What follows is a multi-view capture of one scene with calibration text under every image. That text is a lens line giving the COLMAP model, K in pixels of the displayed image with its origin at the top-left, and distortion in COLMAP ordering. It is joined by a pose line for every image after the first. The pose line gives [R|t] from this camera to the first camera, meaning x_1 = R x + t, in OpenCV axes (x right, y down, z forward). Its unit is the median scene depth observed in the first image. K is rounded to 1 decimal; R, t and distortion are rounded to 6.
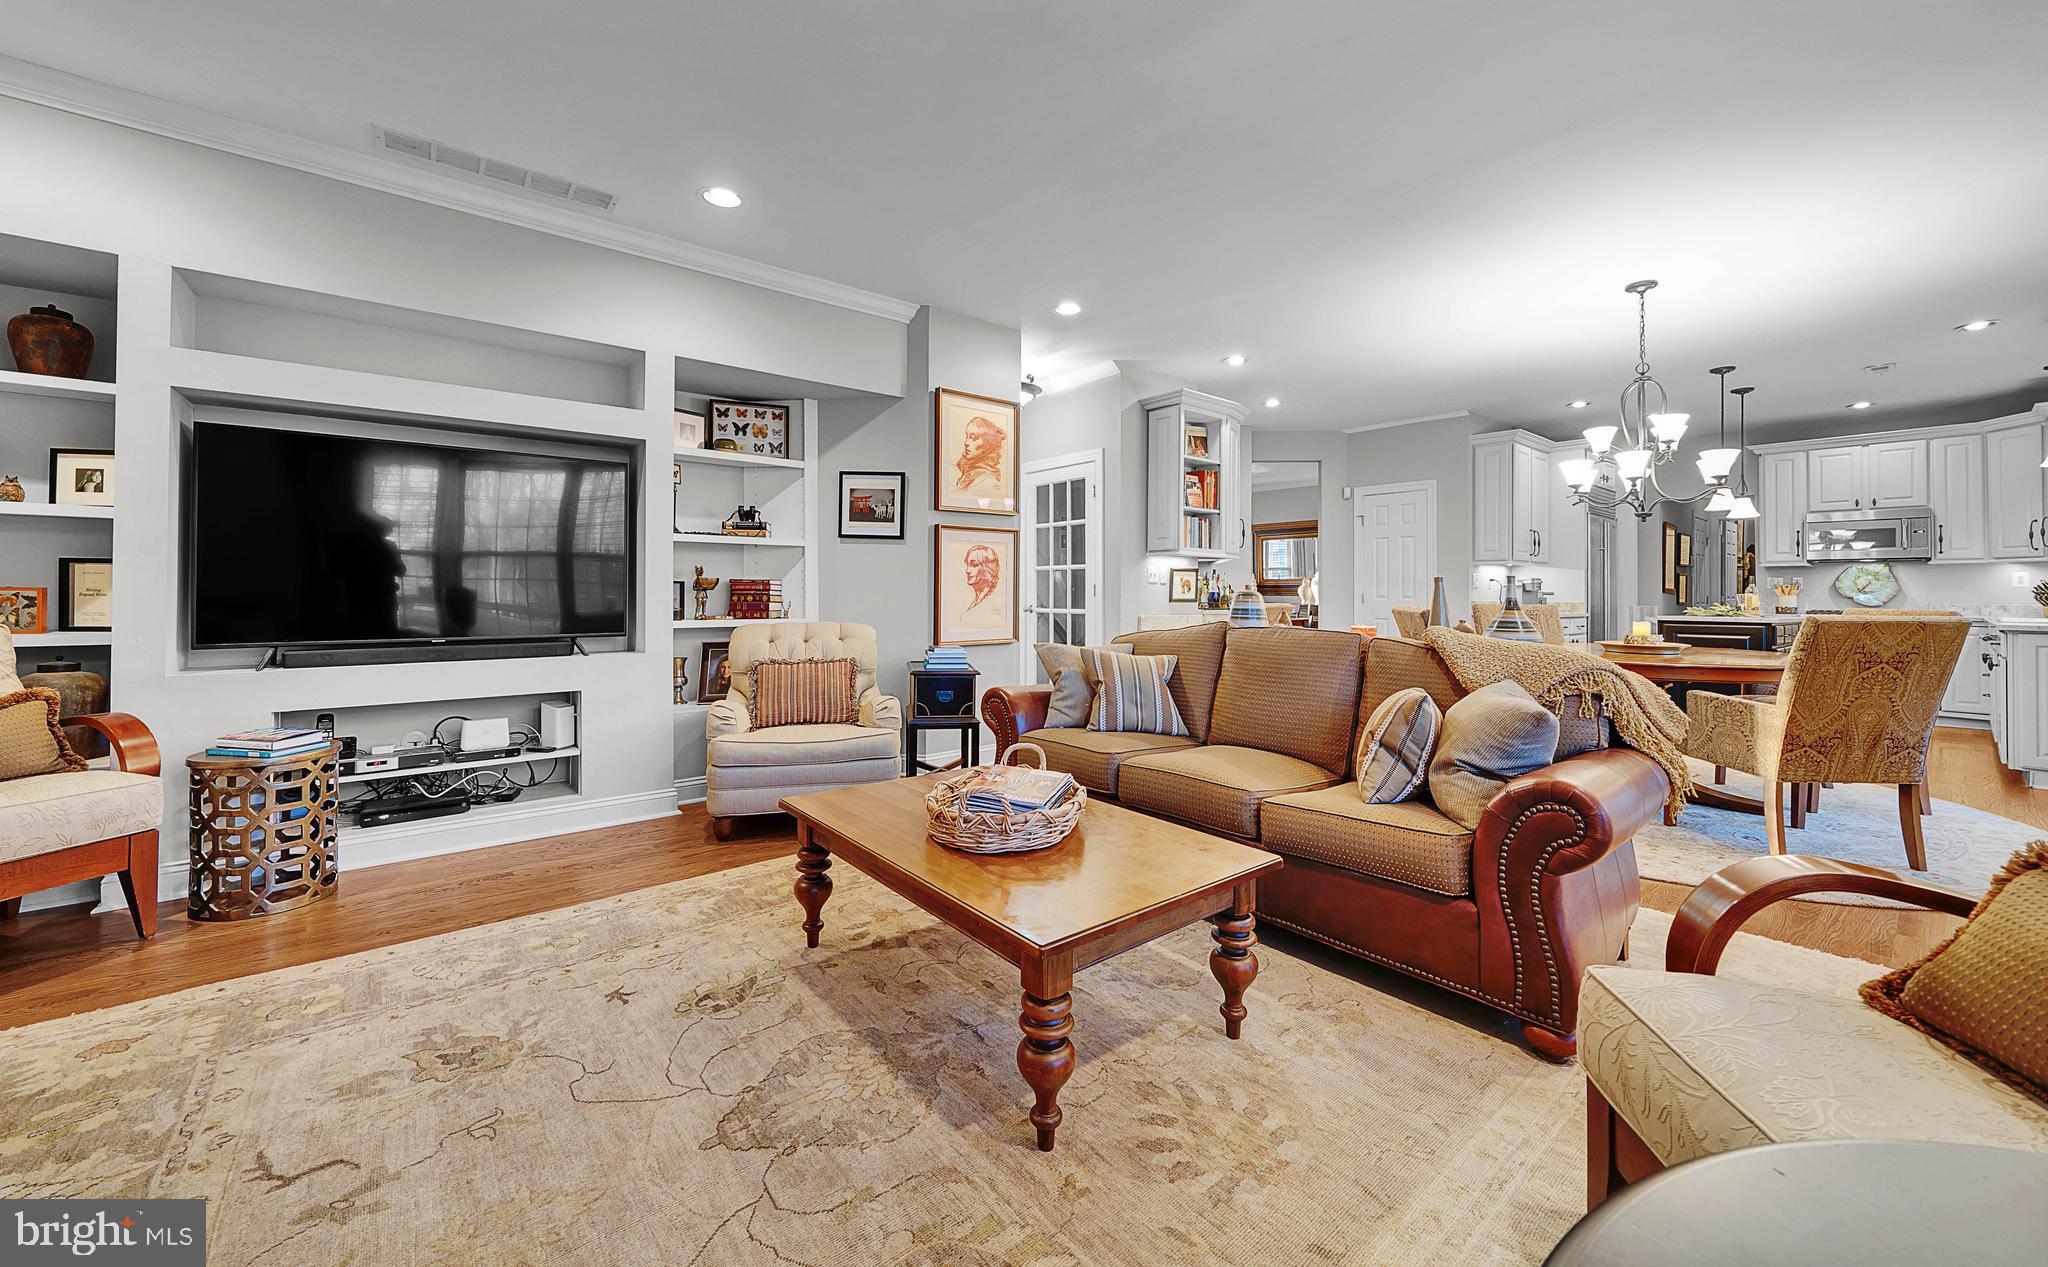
lens RADIAL K [[779.6, 0, 1038.7], [0, 779.6, 583.6], [0, 0, 1]] dist [-0.007790, 0.000323]
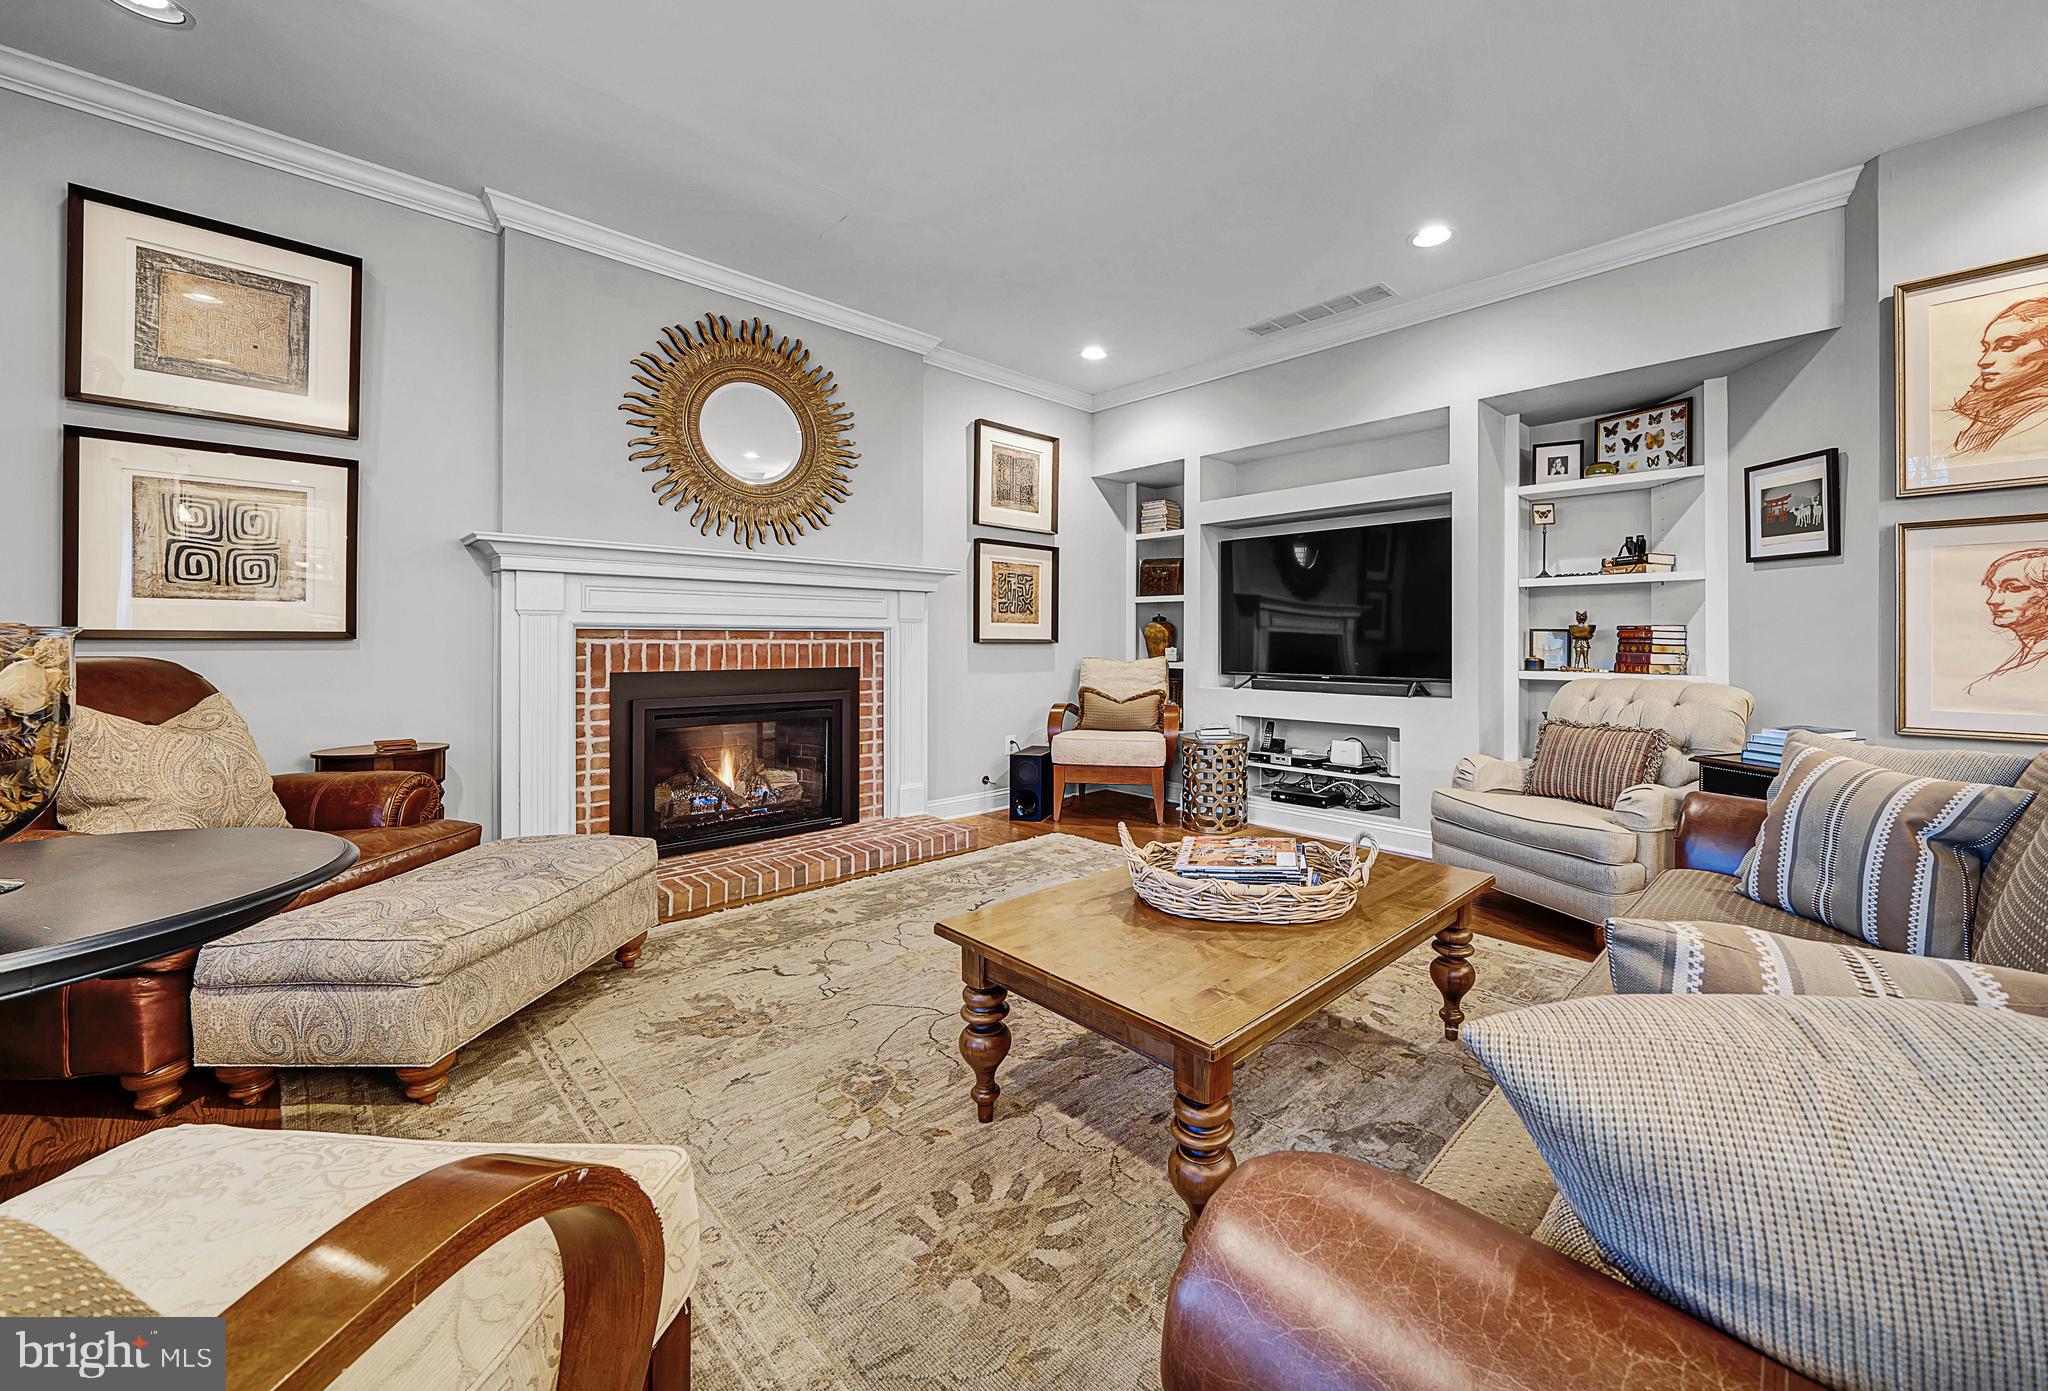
lens RADIAL K [[814.1, 0, 1123.2], [0, 814.1, 635.5], [0, 0, 1]] dist [0.001412, 0.000143]
pose [[0.107696, -0.008080, -0.994151, 0.423928], [0.009031, 0.999934, -0.007149, 0.006770], [0.994143, -0.008208, 0.107762, 0.370755]]
